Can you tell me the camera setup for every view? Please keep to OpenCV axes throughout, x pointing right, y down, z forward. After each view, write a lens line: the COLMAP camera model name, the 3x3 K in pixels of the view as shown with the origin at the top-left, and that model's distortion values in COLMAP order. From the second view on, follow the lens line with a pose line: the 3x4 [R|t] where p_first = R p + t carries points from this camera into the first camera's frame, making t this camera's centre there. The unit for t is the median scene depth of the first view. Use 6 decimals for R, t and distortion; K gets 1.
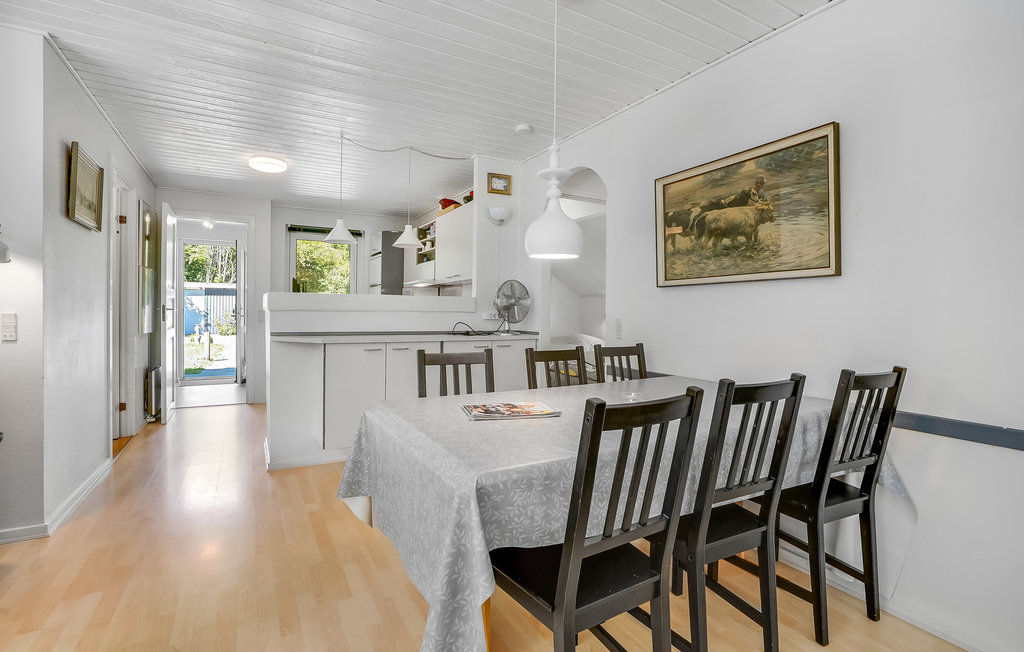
lens RADIAL K [[471.5, 0, 507.5], [0, 471.5, 316.6], [0, 0, 1]] dist [-0.049293, 0.023336]
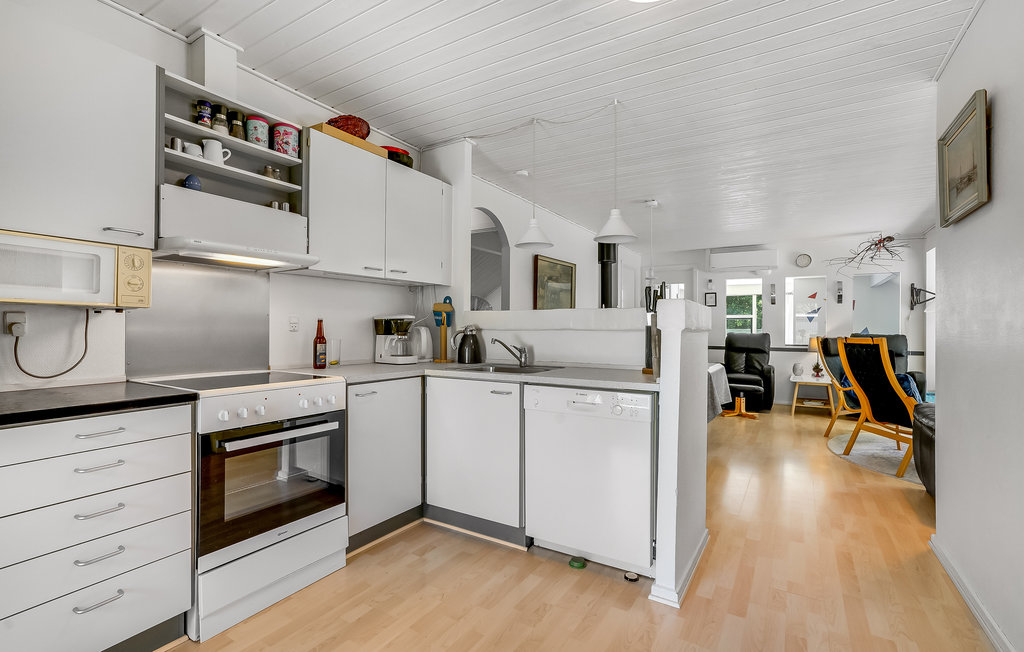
lens RADIAL K [[466.4, 0, 505.2], [0, 466.4, 327.6], [0, 0, 1]] dist [-0.062572, 0.047856]
pose [[-0.473666, -0.018600, 0.880508, -1.416713], [-0.005414, 0.999820, 0.018208, -0.052004], [-0.880688, 0.003857, -0.473681, 2.302895]]
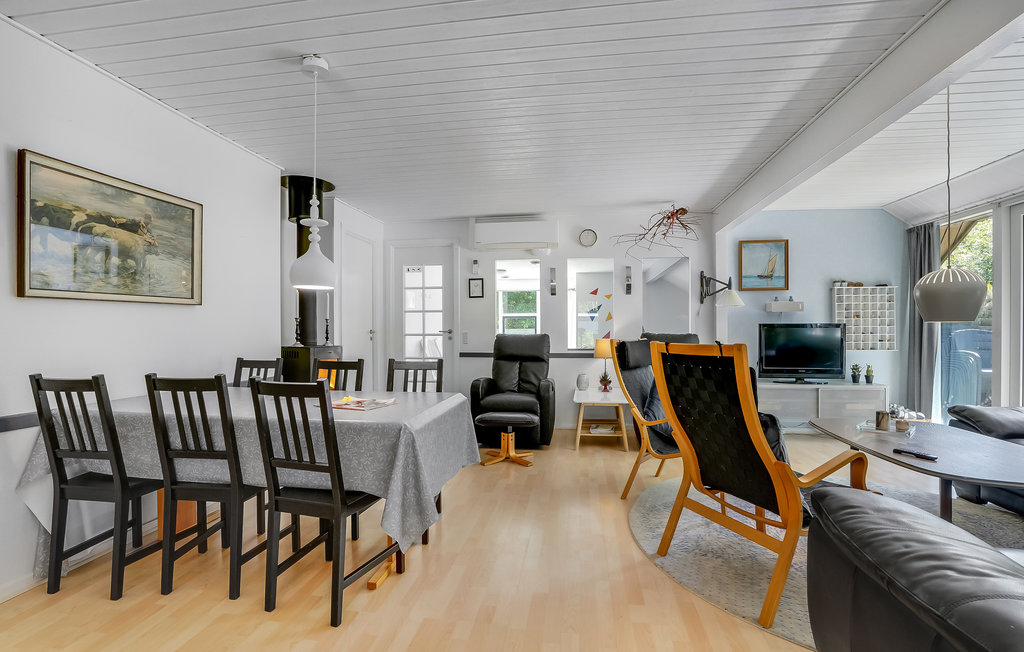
lens RADIAL K [[475.9, 0, 507.2], [0, 475.9, 332.6], [0, 0, 1]] dist [-0.037603, 0.015983]
pose [[-0.789924, -0.017934, 0.612942, -0.849106], [-0.003626, 0.999691, 0.024578, -0.033023], [-0.613193, 0.017192, -0.789746, 1.310714]]
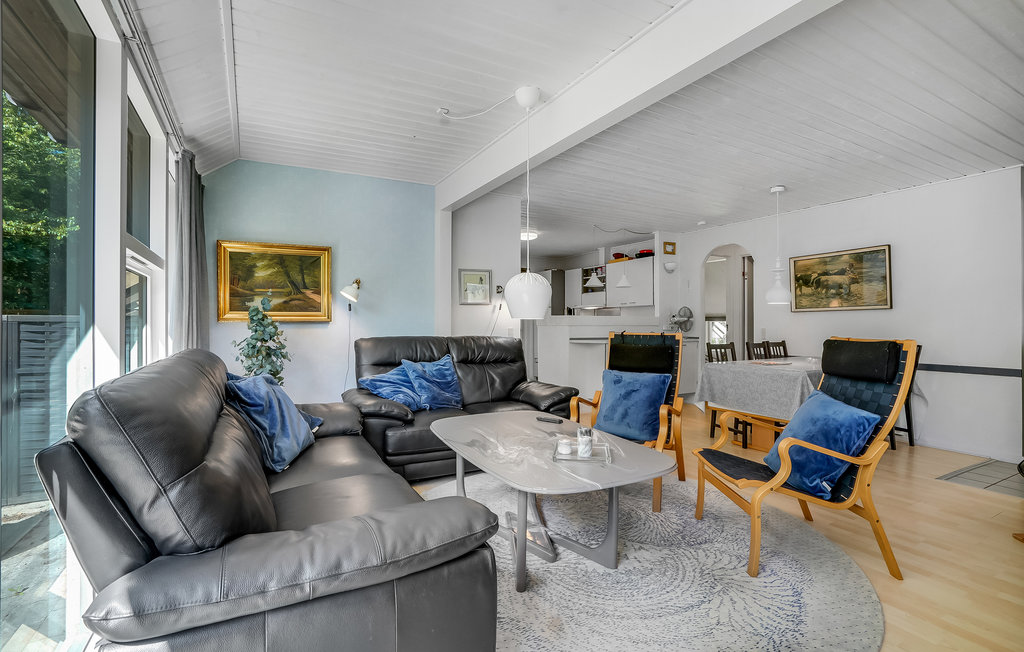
lens RADIAL K [[470.8, 0, 509.4], [0, 470.8, 321.1], [0, 0, 1]] dist [-0.033906, 0.023309]
pose [[0.999939, -0.010163, -0.004267, -1.019228], [0.010080, 0.999771, -0.018895, 0.000463], [0.004458, 0.018851, 0.999812, -1.150218]]
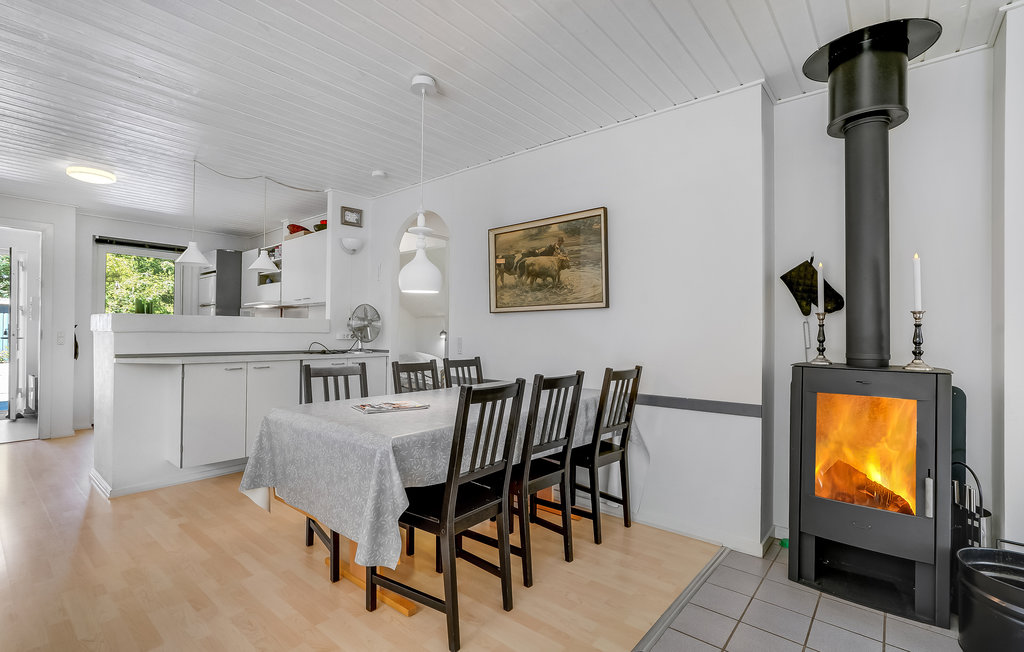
lens RADIAL K [[466.4, 0, 505.2], [0, 466.4, 327.6], [0, 0, 1]] dist [-0.062572, 0.047856]
pose [[0.936048, -0.000844, 0.351871, -0.110059], [0.007462, 0.999820, -0.017453, 0.000269], [-0.351793, 0.018962, 0.935886, -0.251138]]
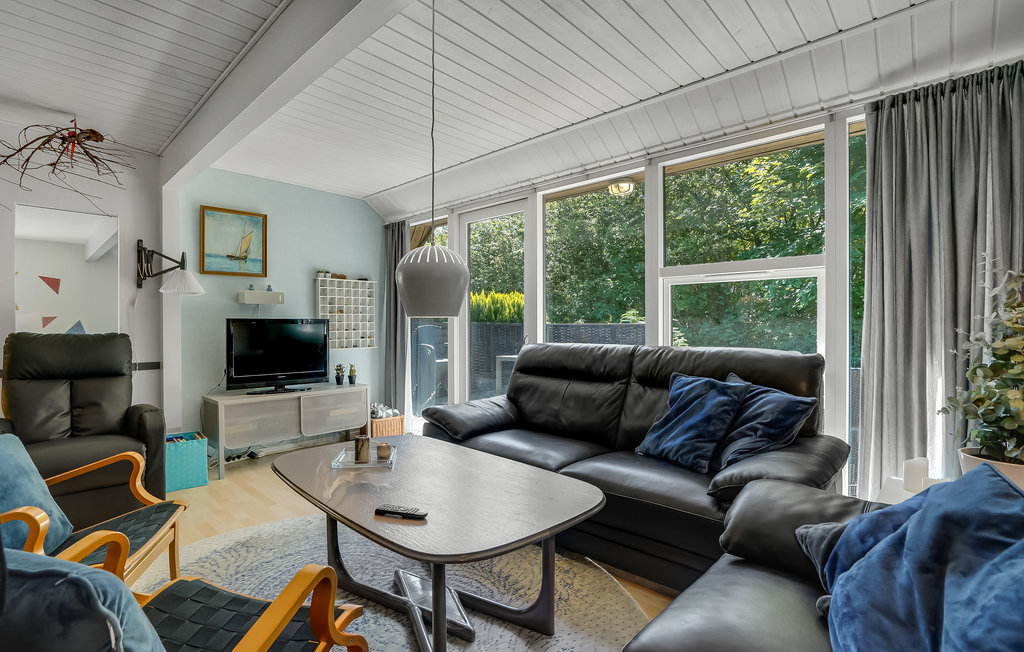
lens RADIAL K [[470.8, 0, 509.4], [0, 470.8, 321.1], [0, 0, 1]] dist [-0.033906, 0.023309]
pose [[-0.951314, -0.014076, -0.307900, -0.866348], [-0.014661, 0.999892, -0.000414, -0.030372], [0.307873, 0.004120, -0.951418, 0.749974]]
